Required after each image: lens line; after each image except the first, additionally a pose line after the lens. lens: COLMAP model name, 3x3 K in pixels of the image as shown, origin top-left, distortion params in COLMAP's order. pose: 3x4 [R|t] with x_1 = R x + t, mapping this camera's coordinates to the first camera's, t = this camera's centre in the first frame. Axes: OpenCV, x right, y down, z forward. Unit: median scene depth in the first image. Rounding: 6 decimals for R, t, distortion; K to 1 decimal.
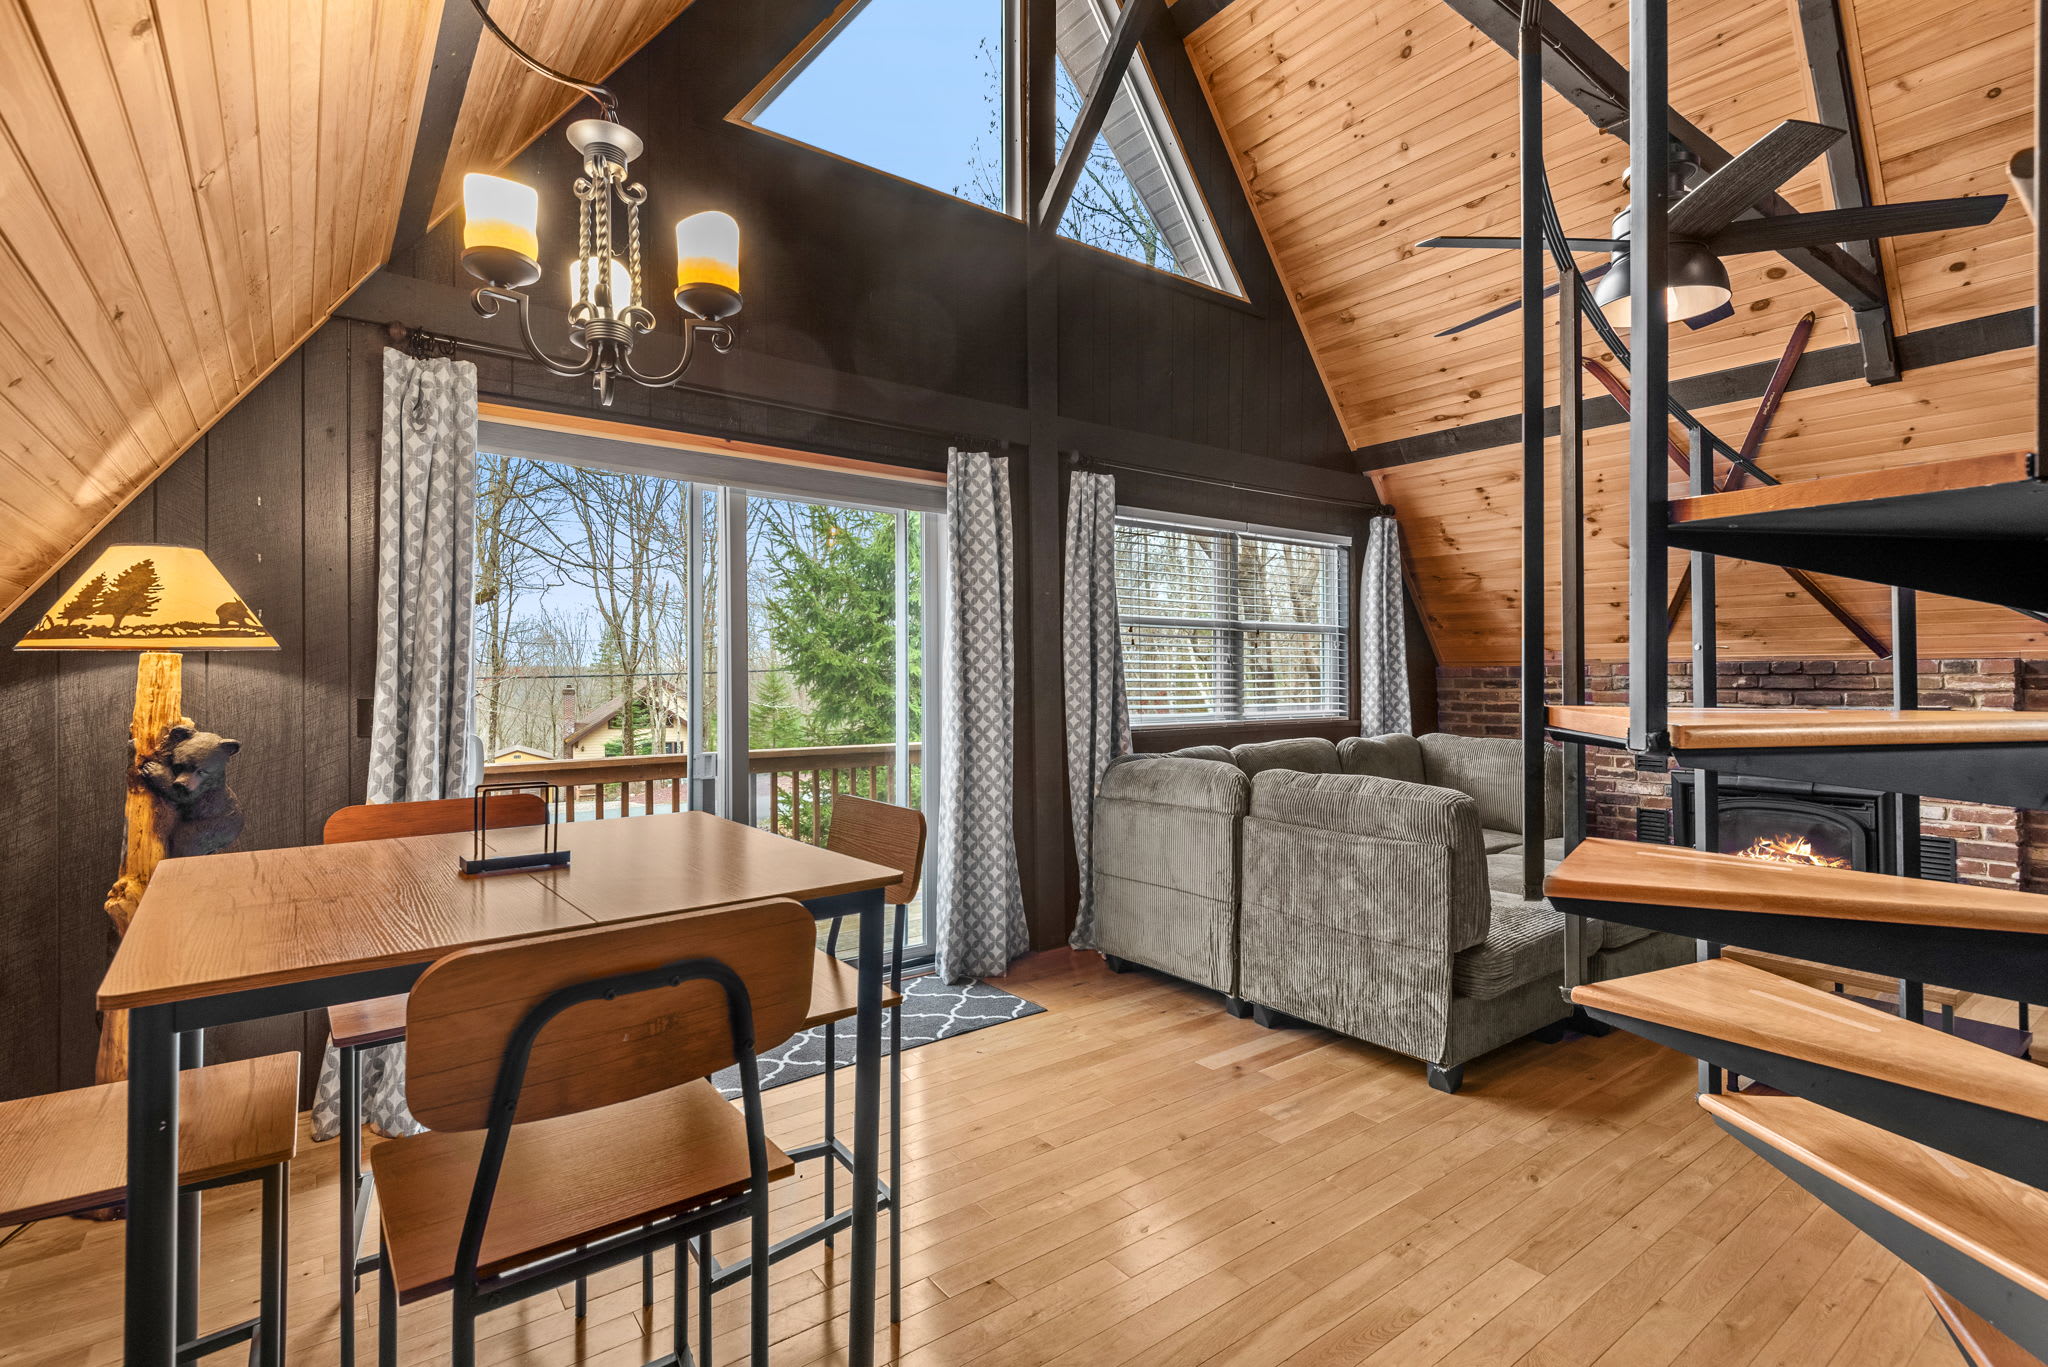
lens RADIAL K [[929.2, 0, 1036.8], [0, 929.2, 677.9], [0, 0, 1]] dist [0.011005, -0.009459]
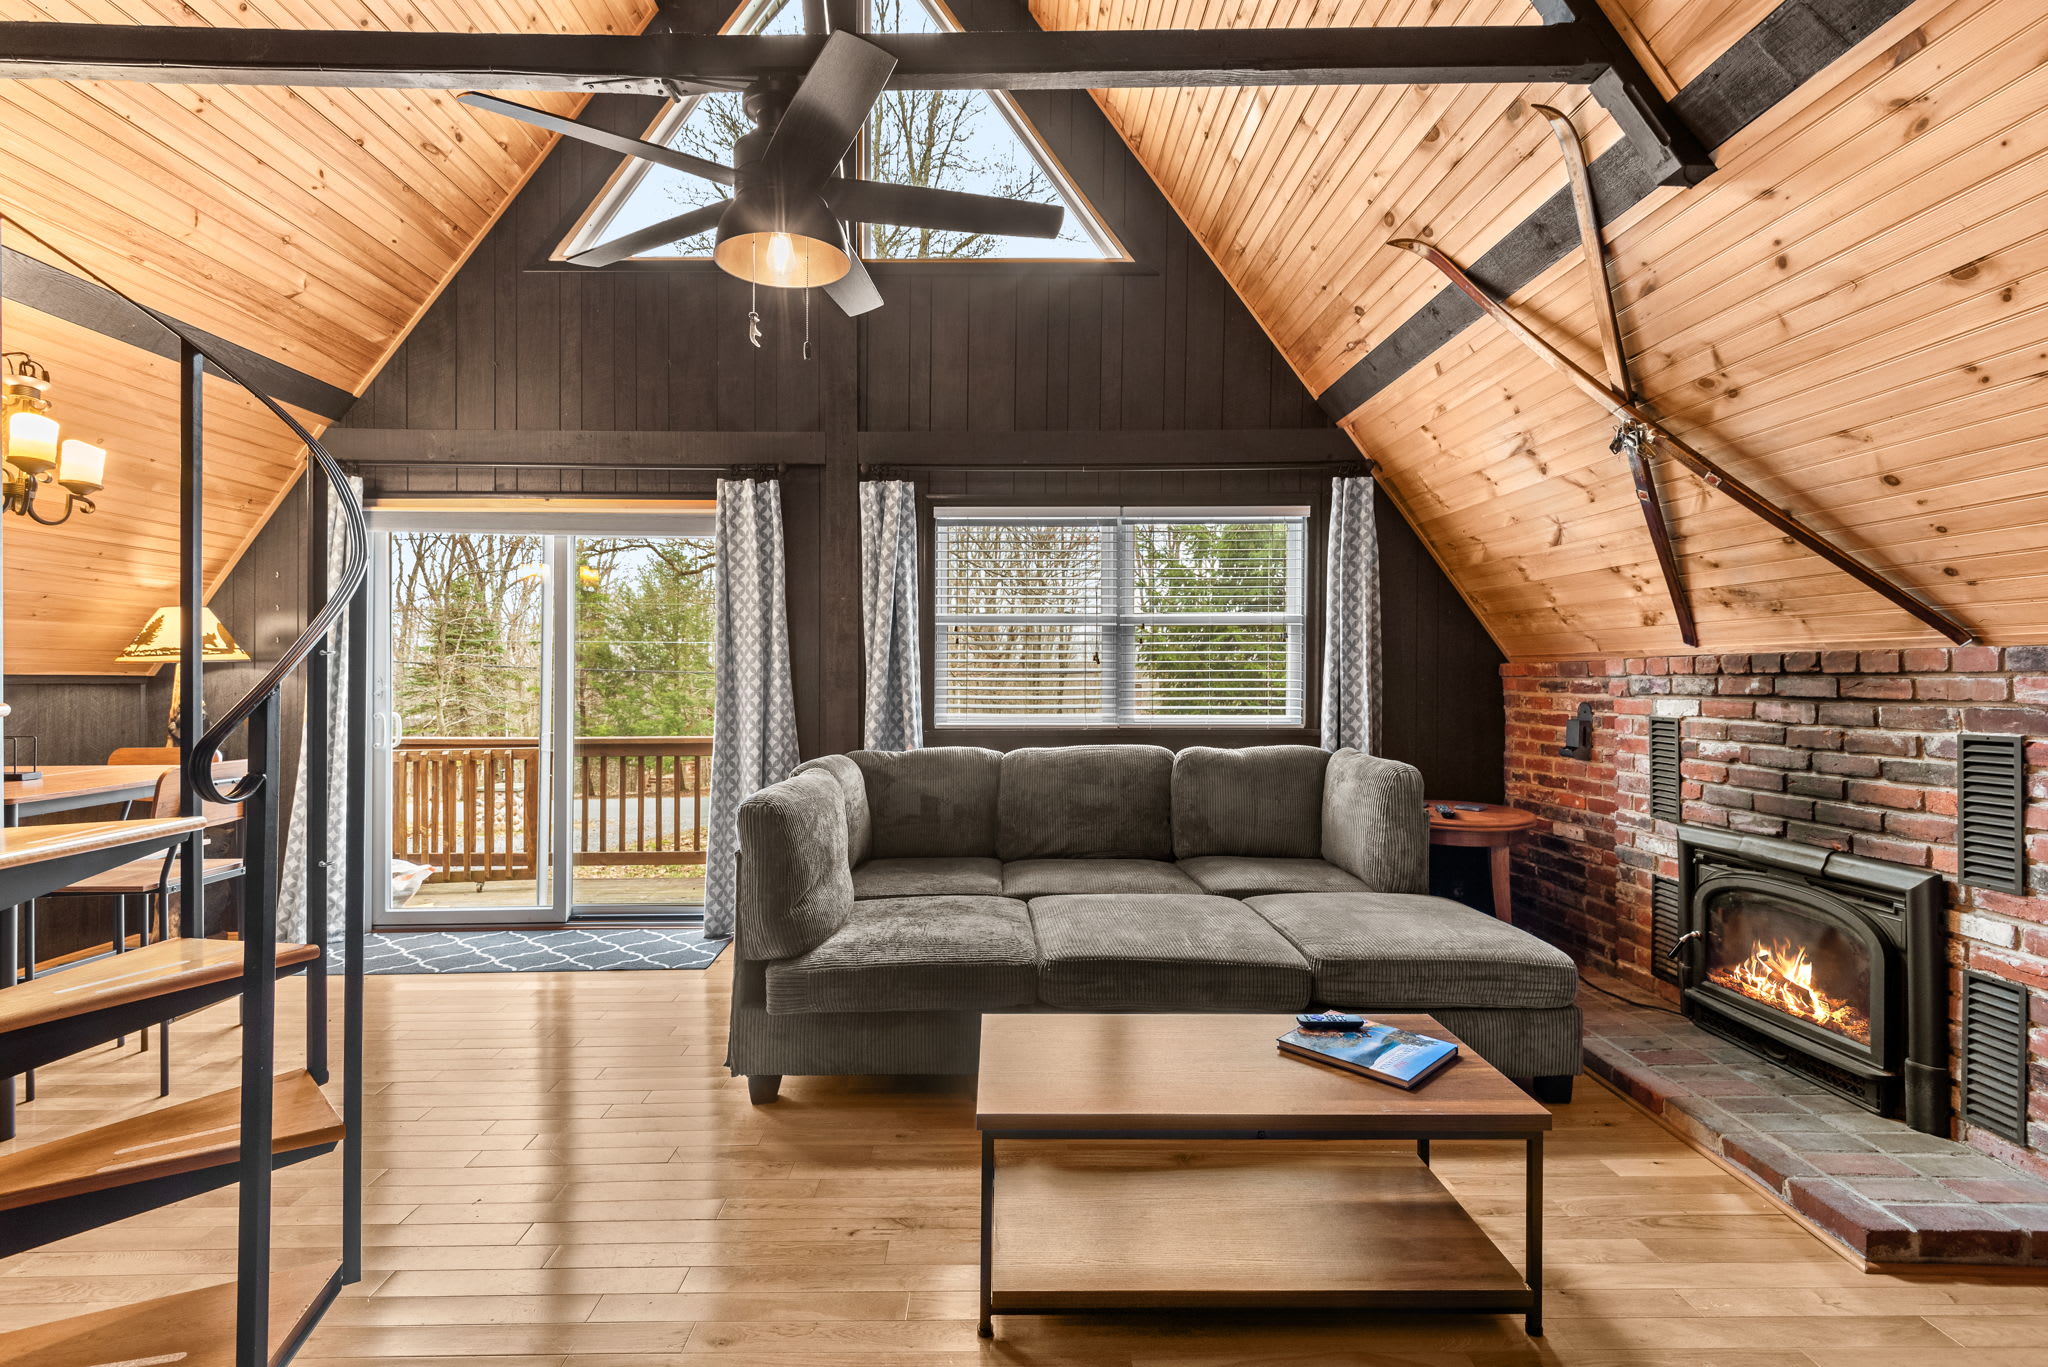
lens RADIAL K [[929.2, 0, 1008.9], [0, 929.2, 686.2], [0, 0, 1]] dist [0.011005, -0.009459]
pose [[0.813046, 0.008480, -0.582138, 0.799576], [-0.000514, 0.999904, 0.013848, -0.004280], [0.582199, -0.010960, 0.812972, 0.234430]]
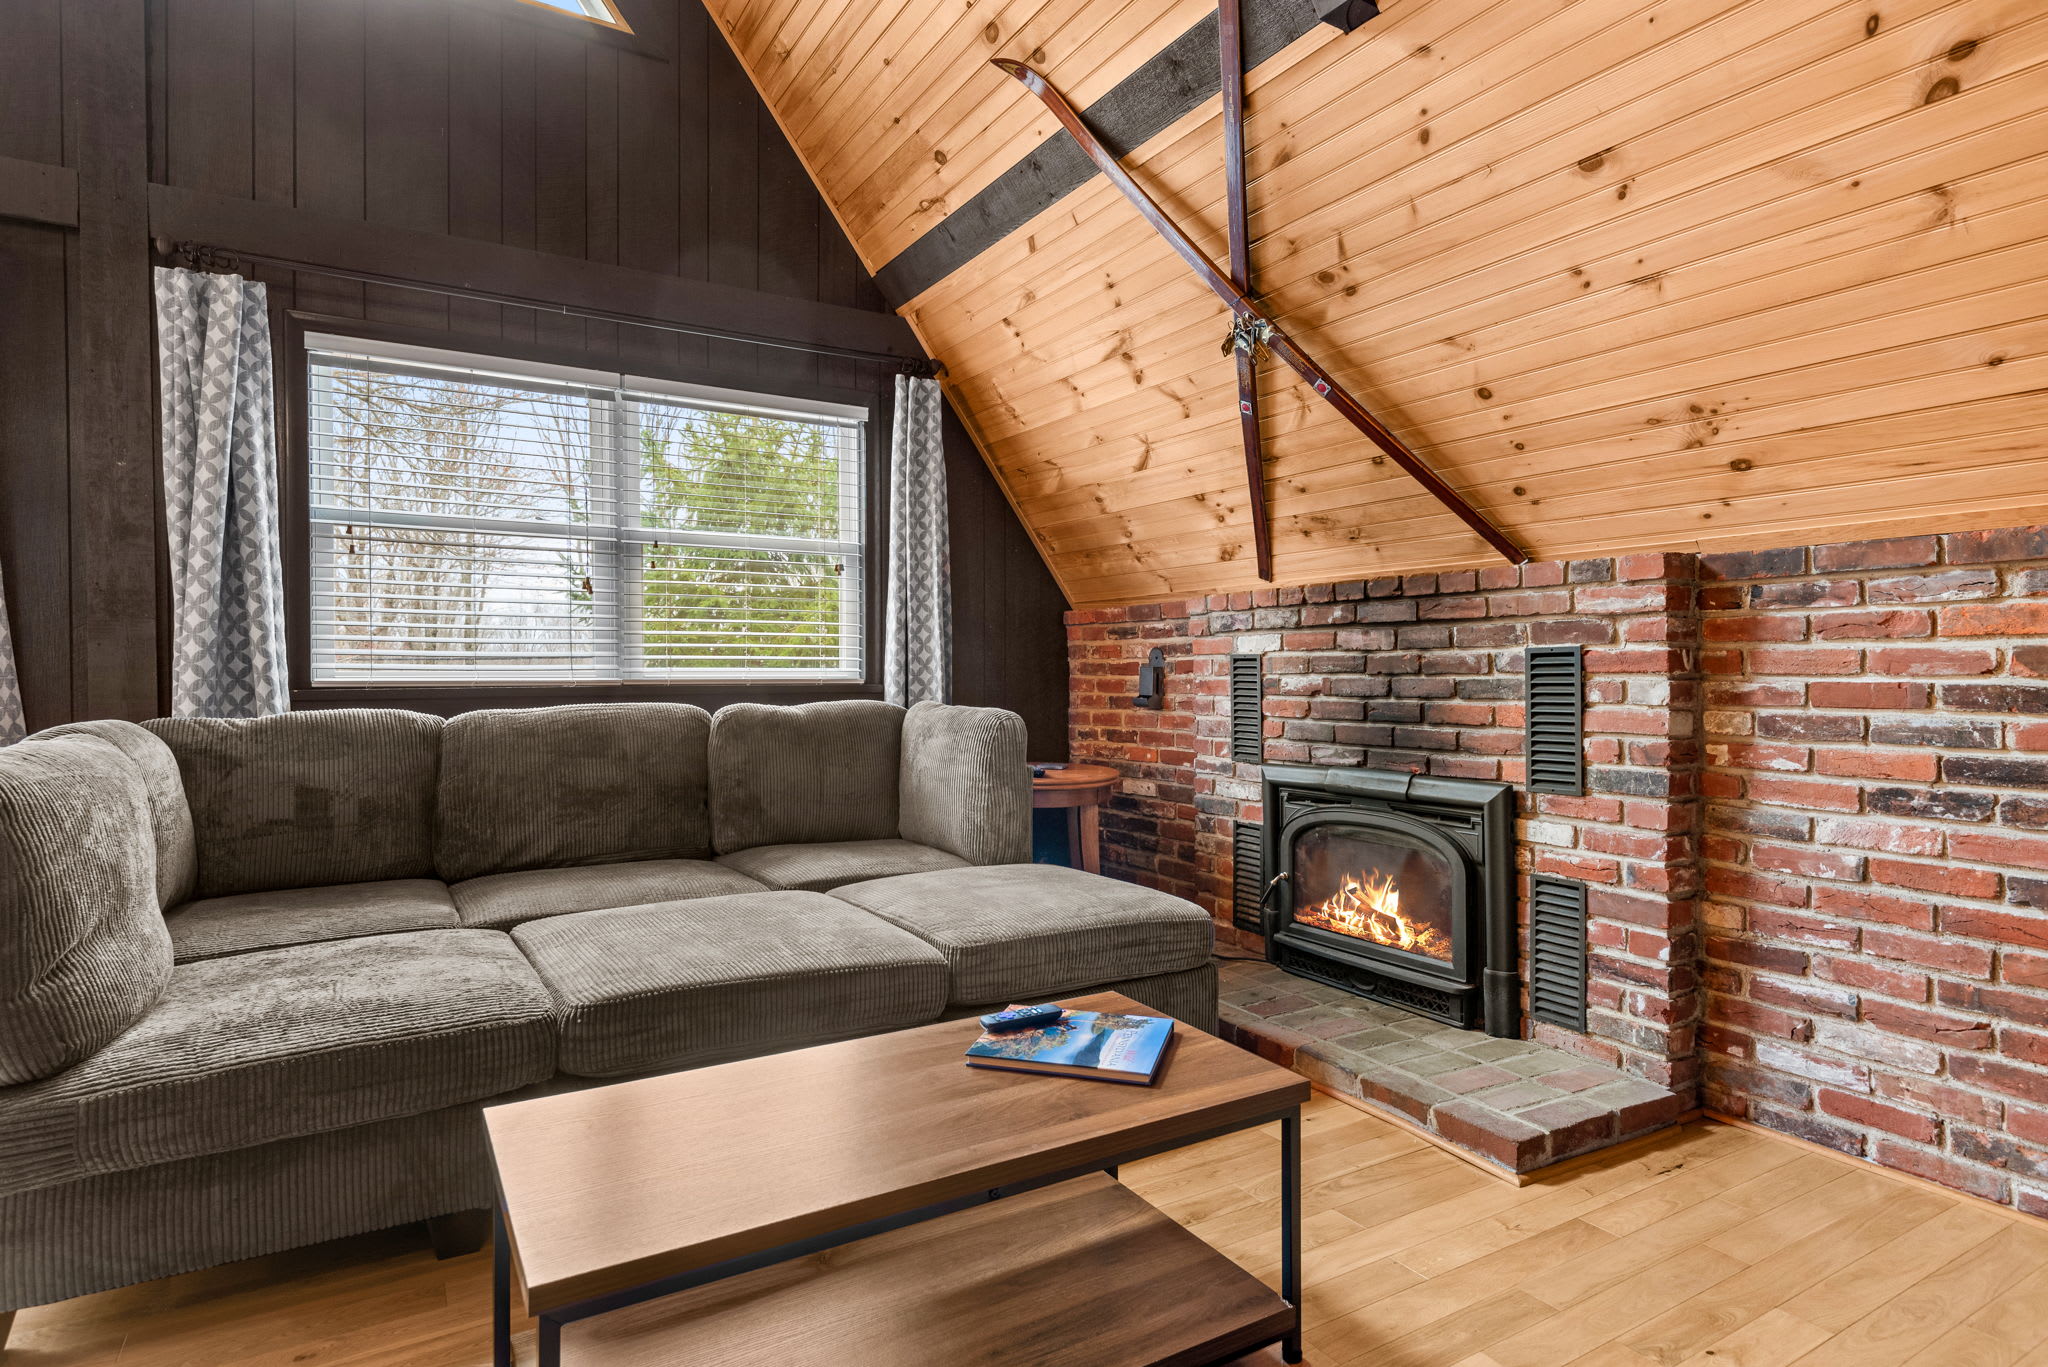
lens RADIAL K [[1078.2, 0, 1018.9], [0, 1078.2, 696.2], [0, 0, 1]] dist [0.029281, -0.013728]
pose [[0.995751, 0.004674, -0.091968, 0.688868], [-0.002201, 0.999634, 0.026975, 0.043445], [0.092060, -0.026658, 0.995397, 0.316804]]
